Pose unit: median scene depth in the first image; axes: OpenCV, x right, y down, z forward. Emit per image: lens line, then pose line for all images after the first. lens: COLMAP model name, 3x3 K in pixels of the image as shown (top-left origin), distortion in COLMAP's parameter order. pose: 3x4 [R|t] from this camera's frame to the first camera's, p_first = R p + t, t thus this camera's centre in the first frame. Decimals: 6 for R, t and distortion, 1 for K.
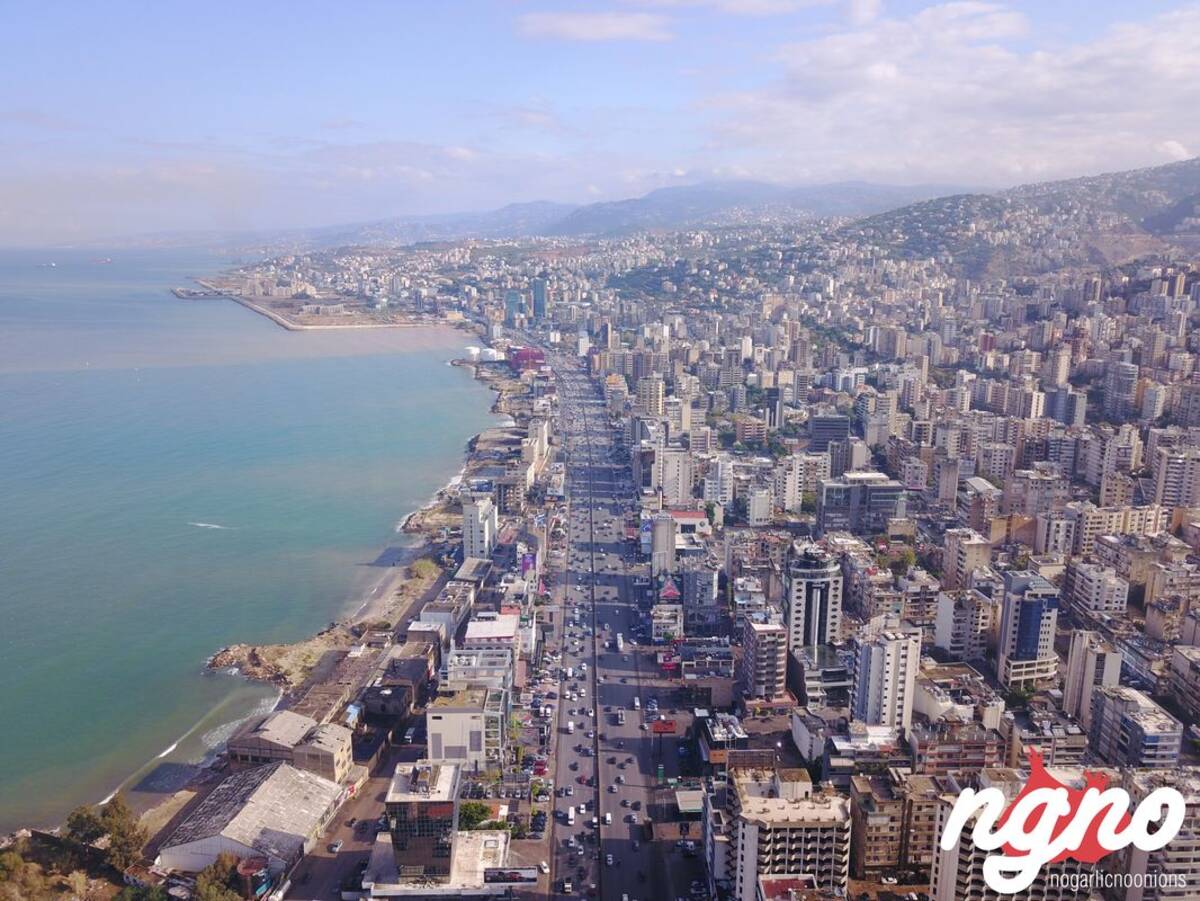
lens RADIAL K [[914.9, 0, 604.0], [0, 914.9, 444.1], [0, 0, 1]] dist [0.003723, 0.001622]
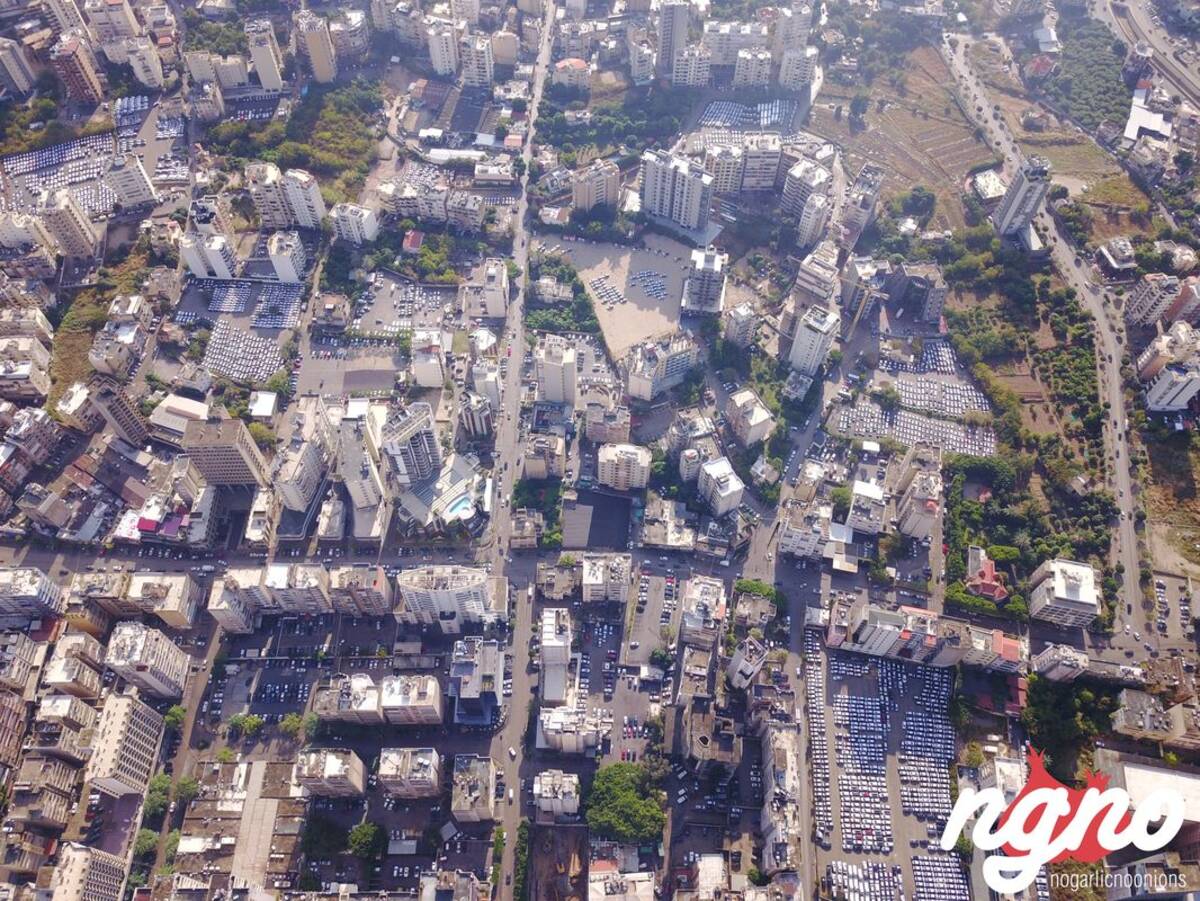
lens RADIAL K [[917.2, 0, 606.2], [0, 917.2, 444.6], [0, 0, 1]] dist [0.001715, 0.006778]
pose [[0.011293, -0.849277, 0.527826, 0.010745], [0.194773, 0.519618, 0.831902, -0.527231], [-0.980783, 0.093411, 0.171285, -0.117436]]
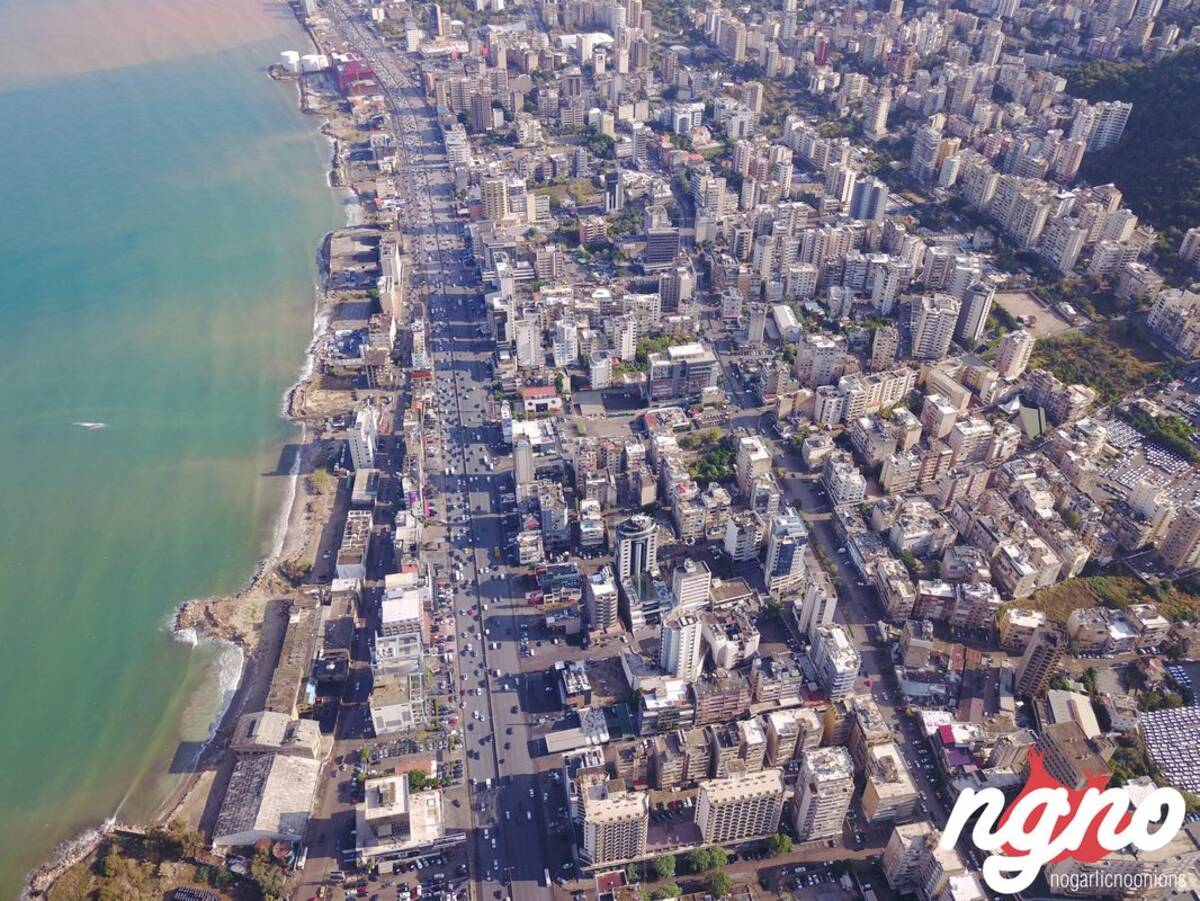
lens RADIAL K [[914.9, 0, 604.0], [0, 914.9, 444.1], [0, 0, 1]] dist [0.003723, 0.001622]
pose [[0.986021, -0.097952, 0.134792, 0.010095], [0.028291, 0.895630, 0.443898, -0.450603], [-0.164205, -0.433880, 0.885881, -0.100113]]
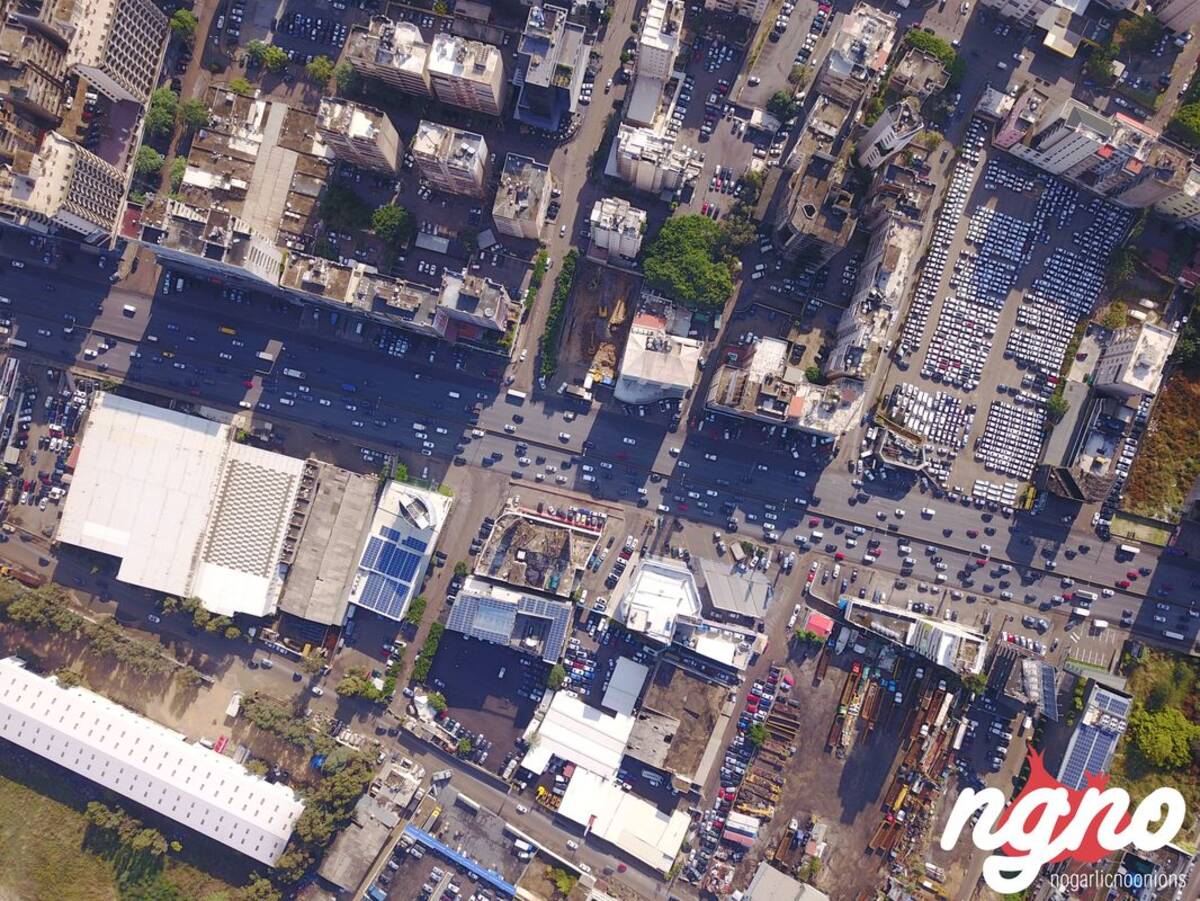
lens RADIAL K [[917.2, 0, 606.2], [0, 917.2, 444.6], [0, 0, 1]] dist [0.001715, 0.006778]
pose [[0.266540, -0.963709, 0.014855, 0.010002], [0.192816, 0.068417, 0.978847, -0.354058], [-0.944340, -0.258038, 0.204055, -0.078645]]
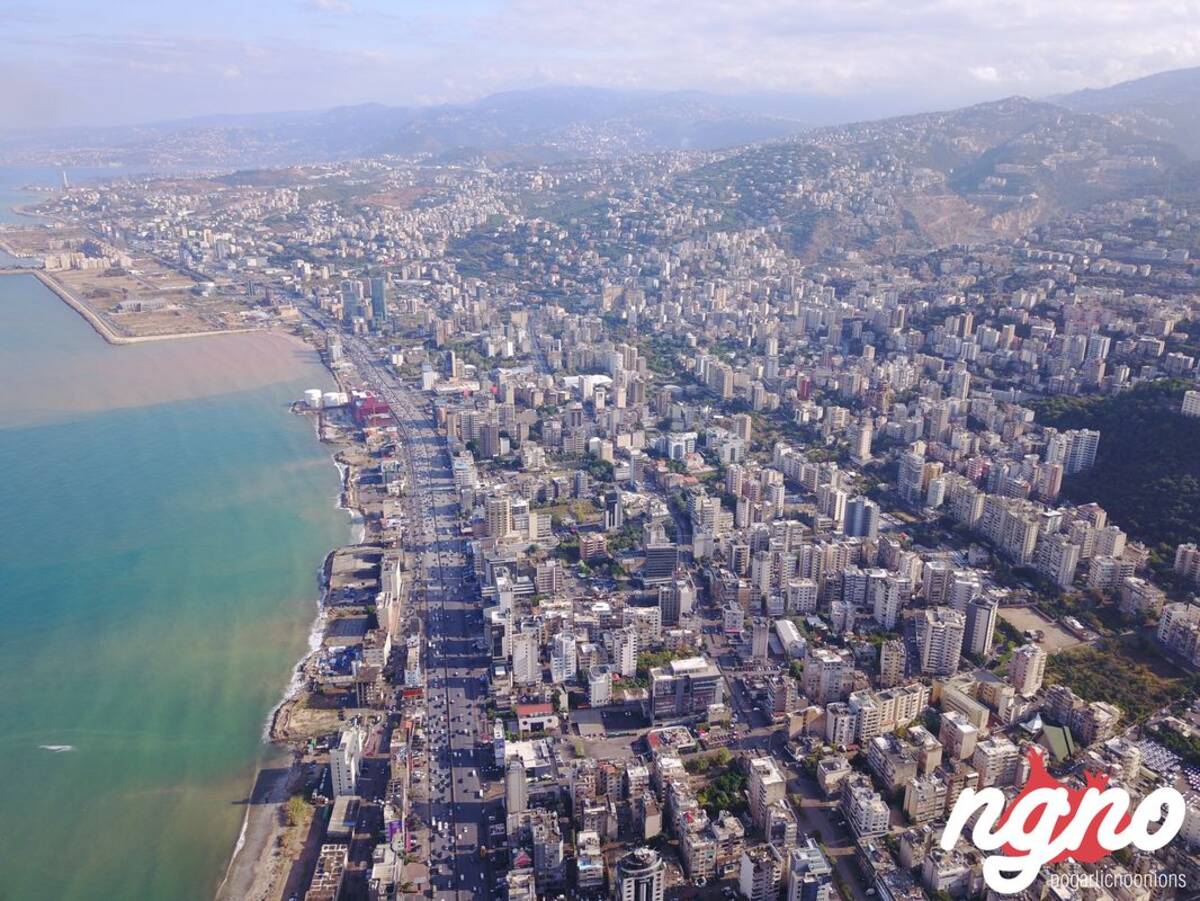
lens RADIAL K [[914.9, 0, 604.0], [0, 914.9, 444.1], [0, 0, 1]] dist [0.003723, 0.001622]
pose [[0.985854, -0.047147, 0.160841, 0.010558], [0.029939, 0.993724, 0.107777, -0.429984], [-0.164913, -0.101436, 0.981078, -0.095415]]
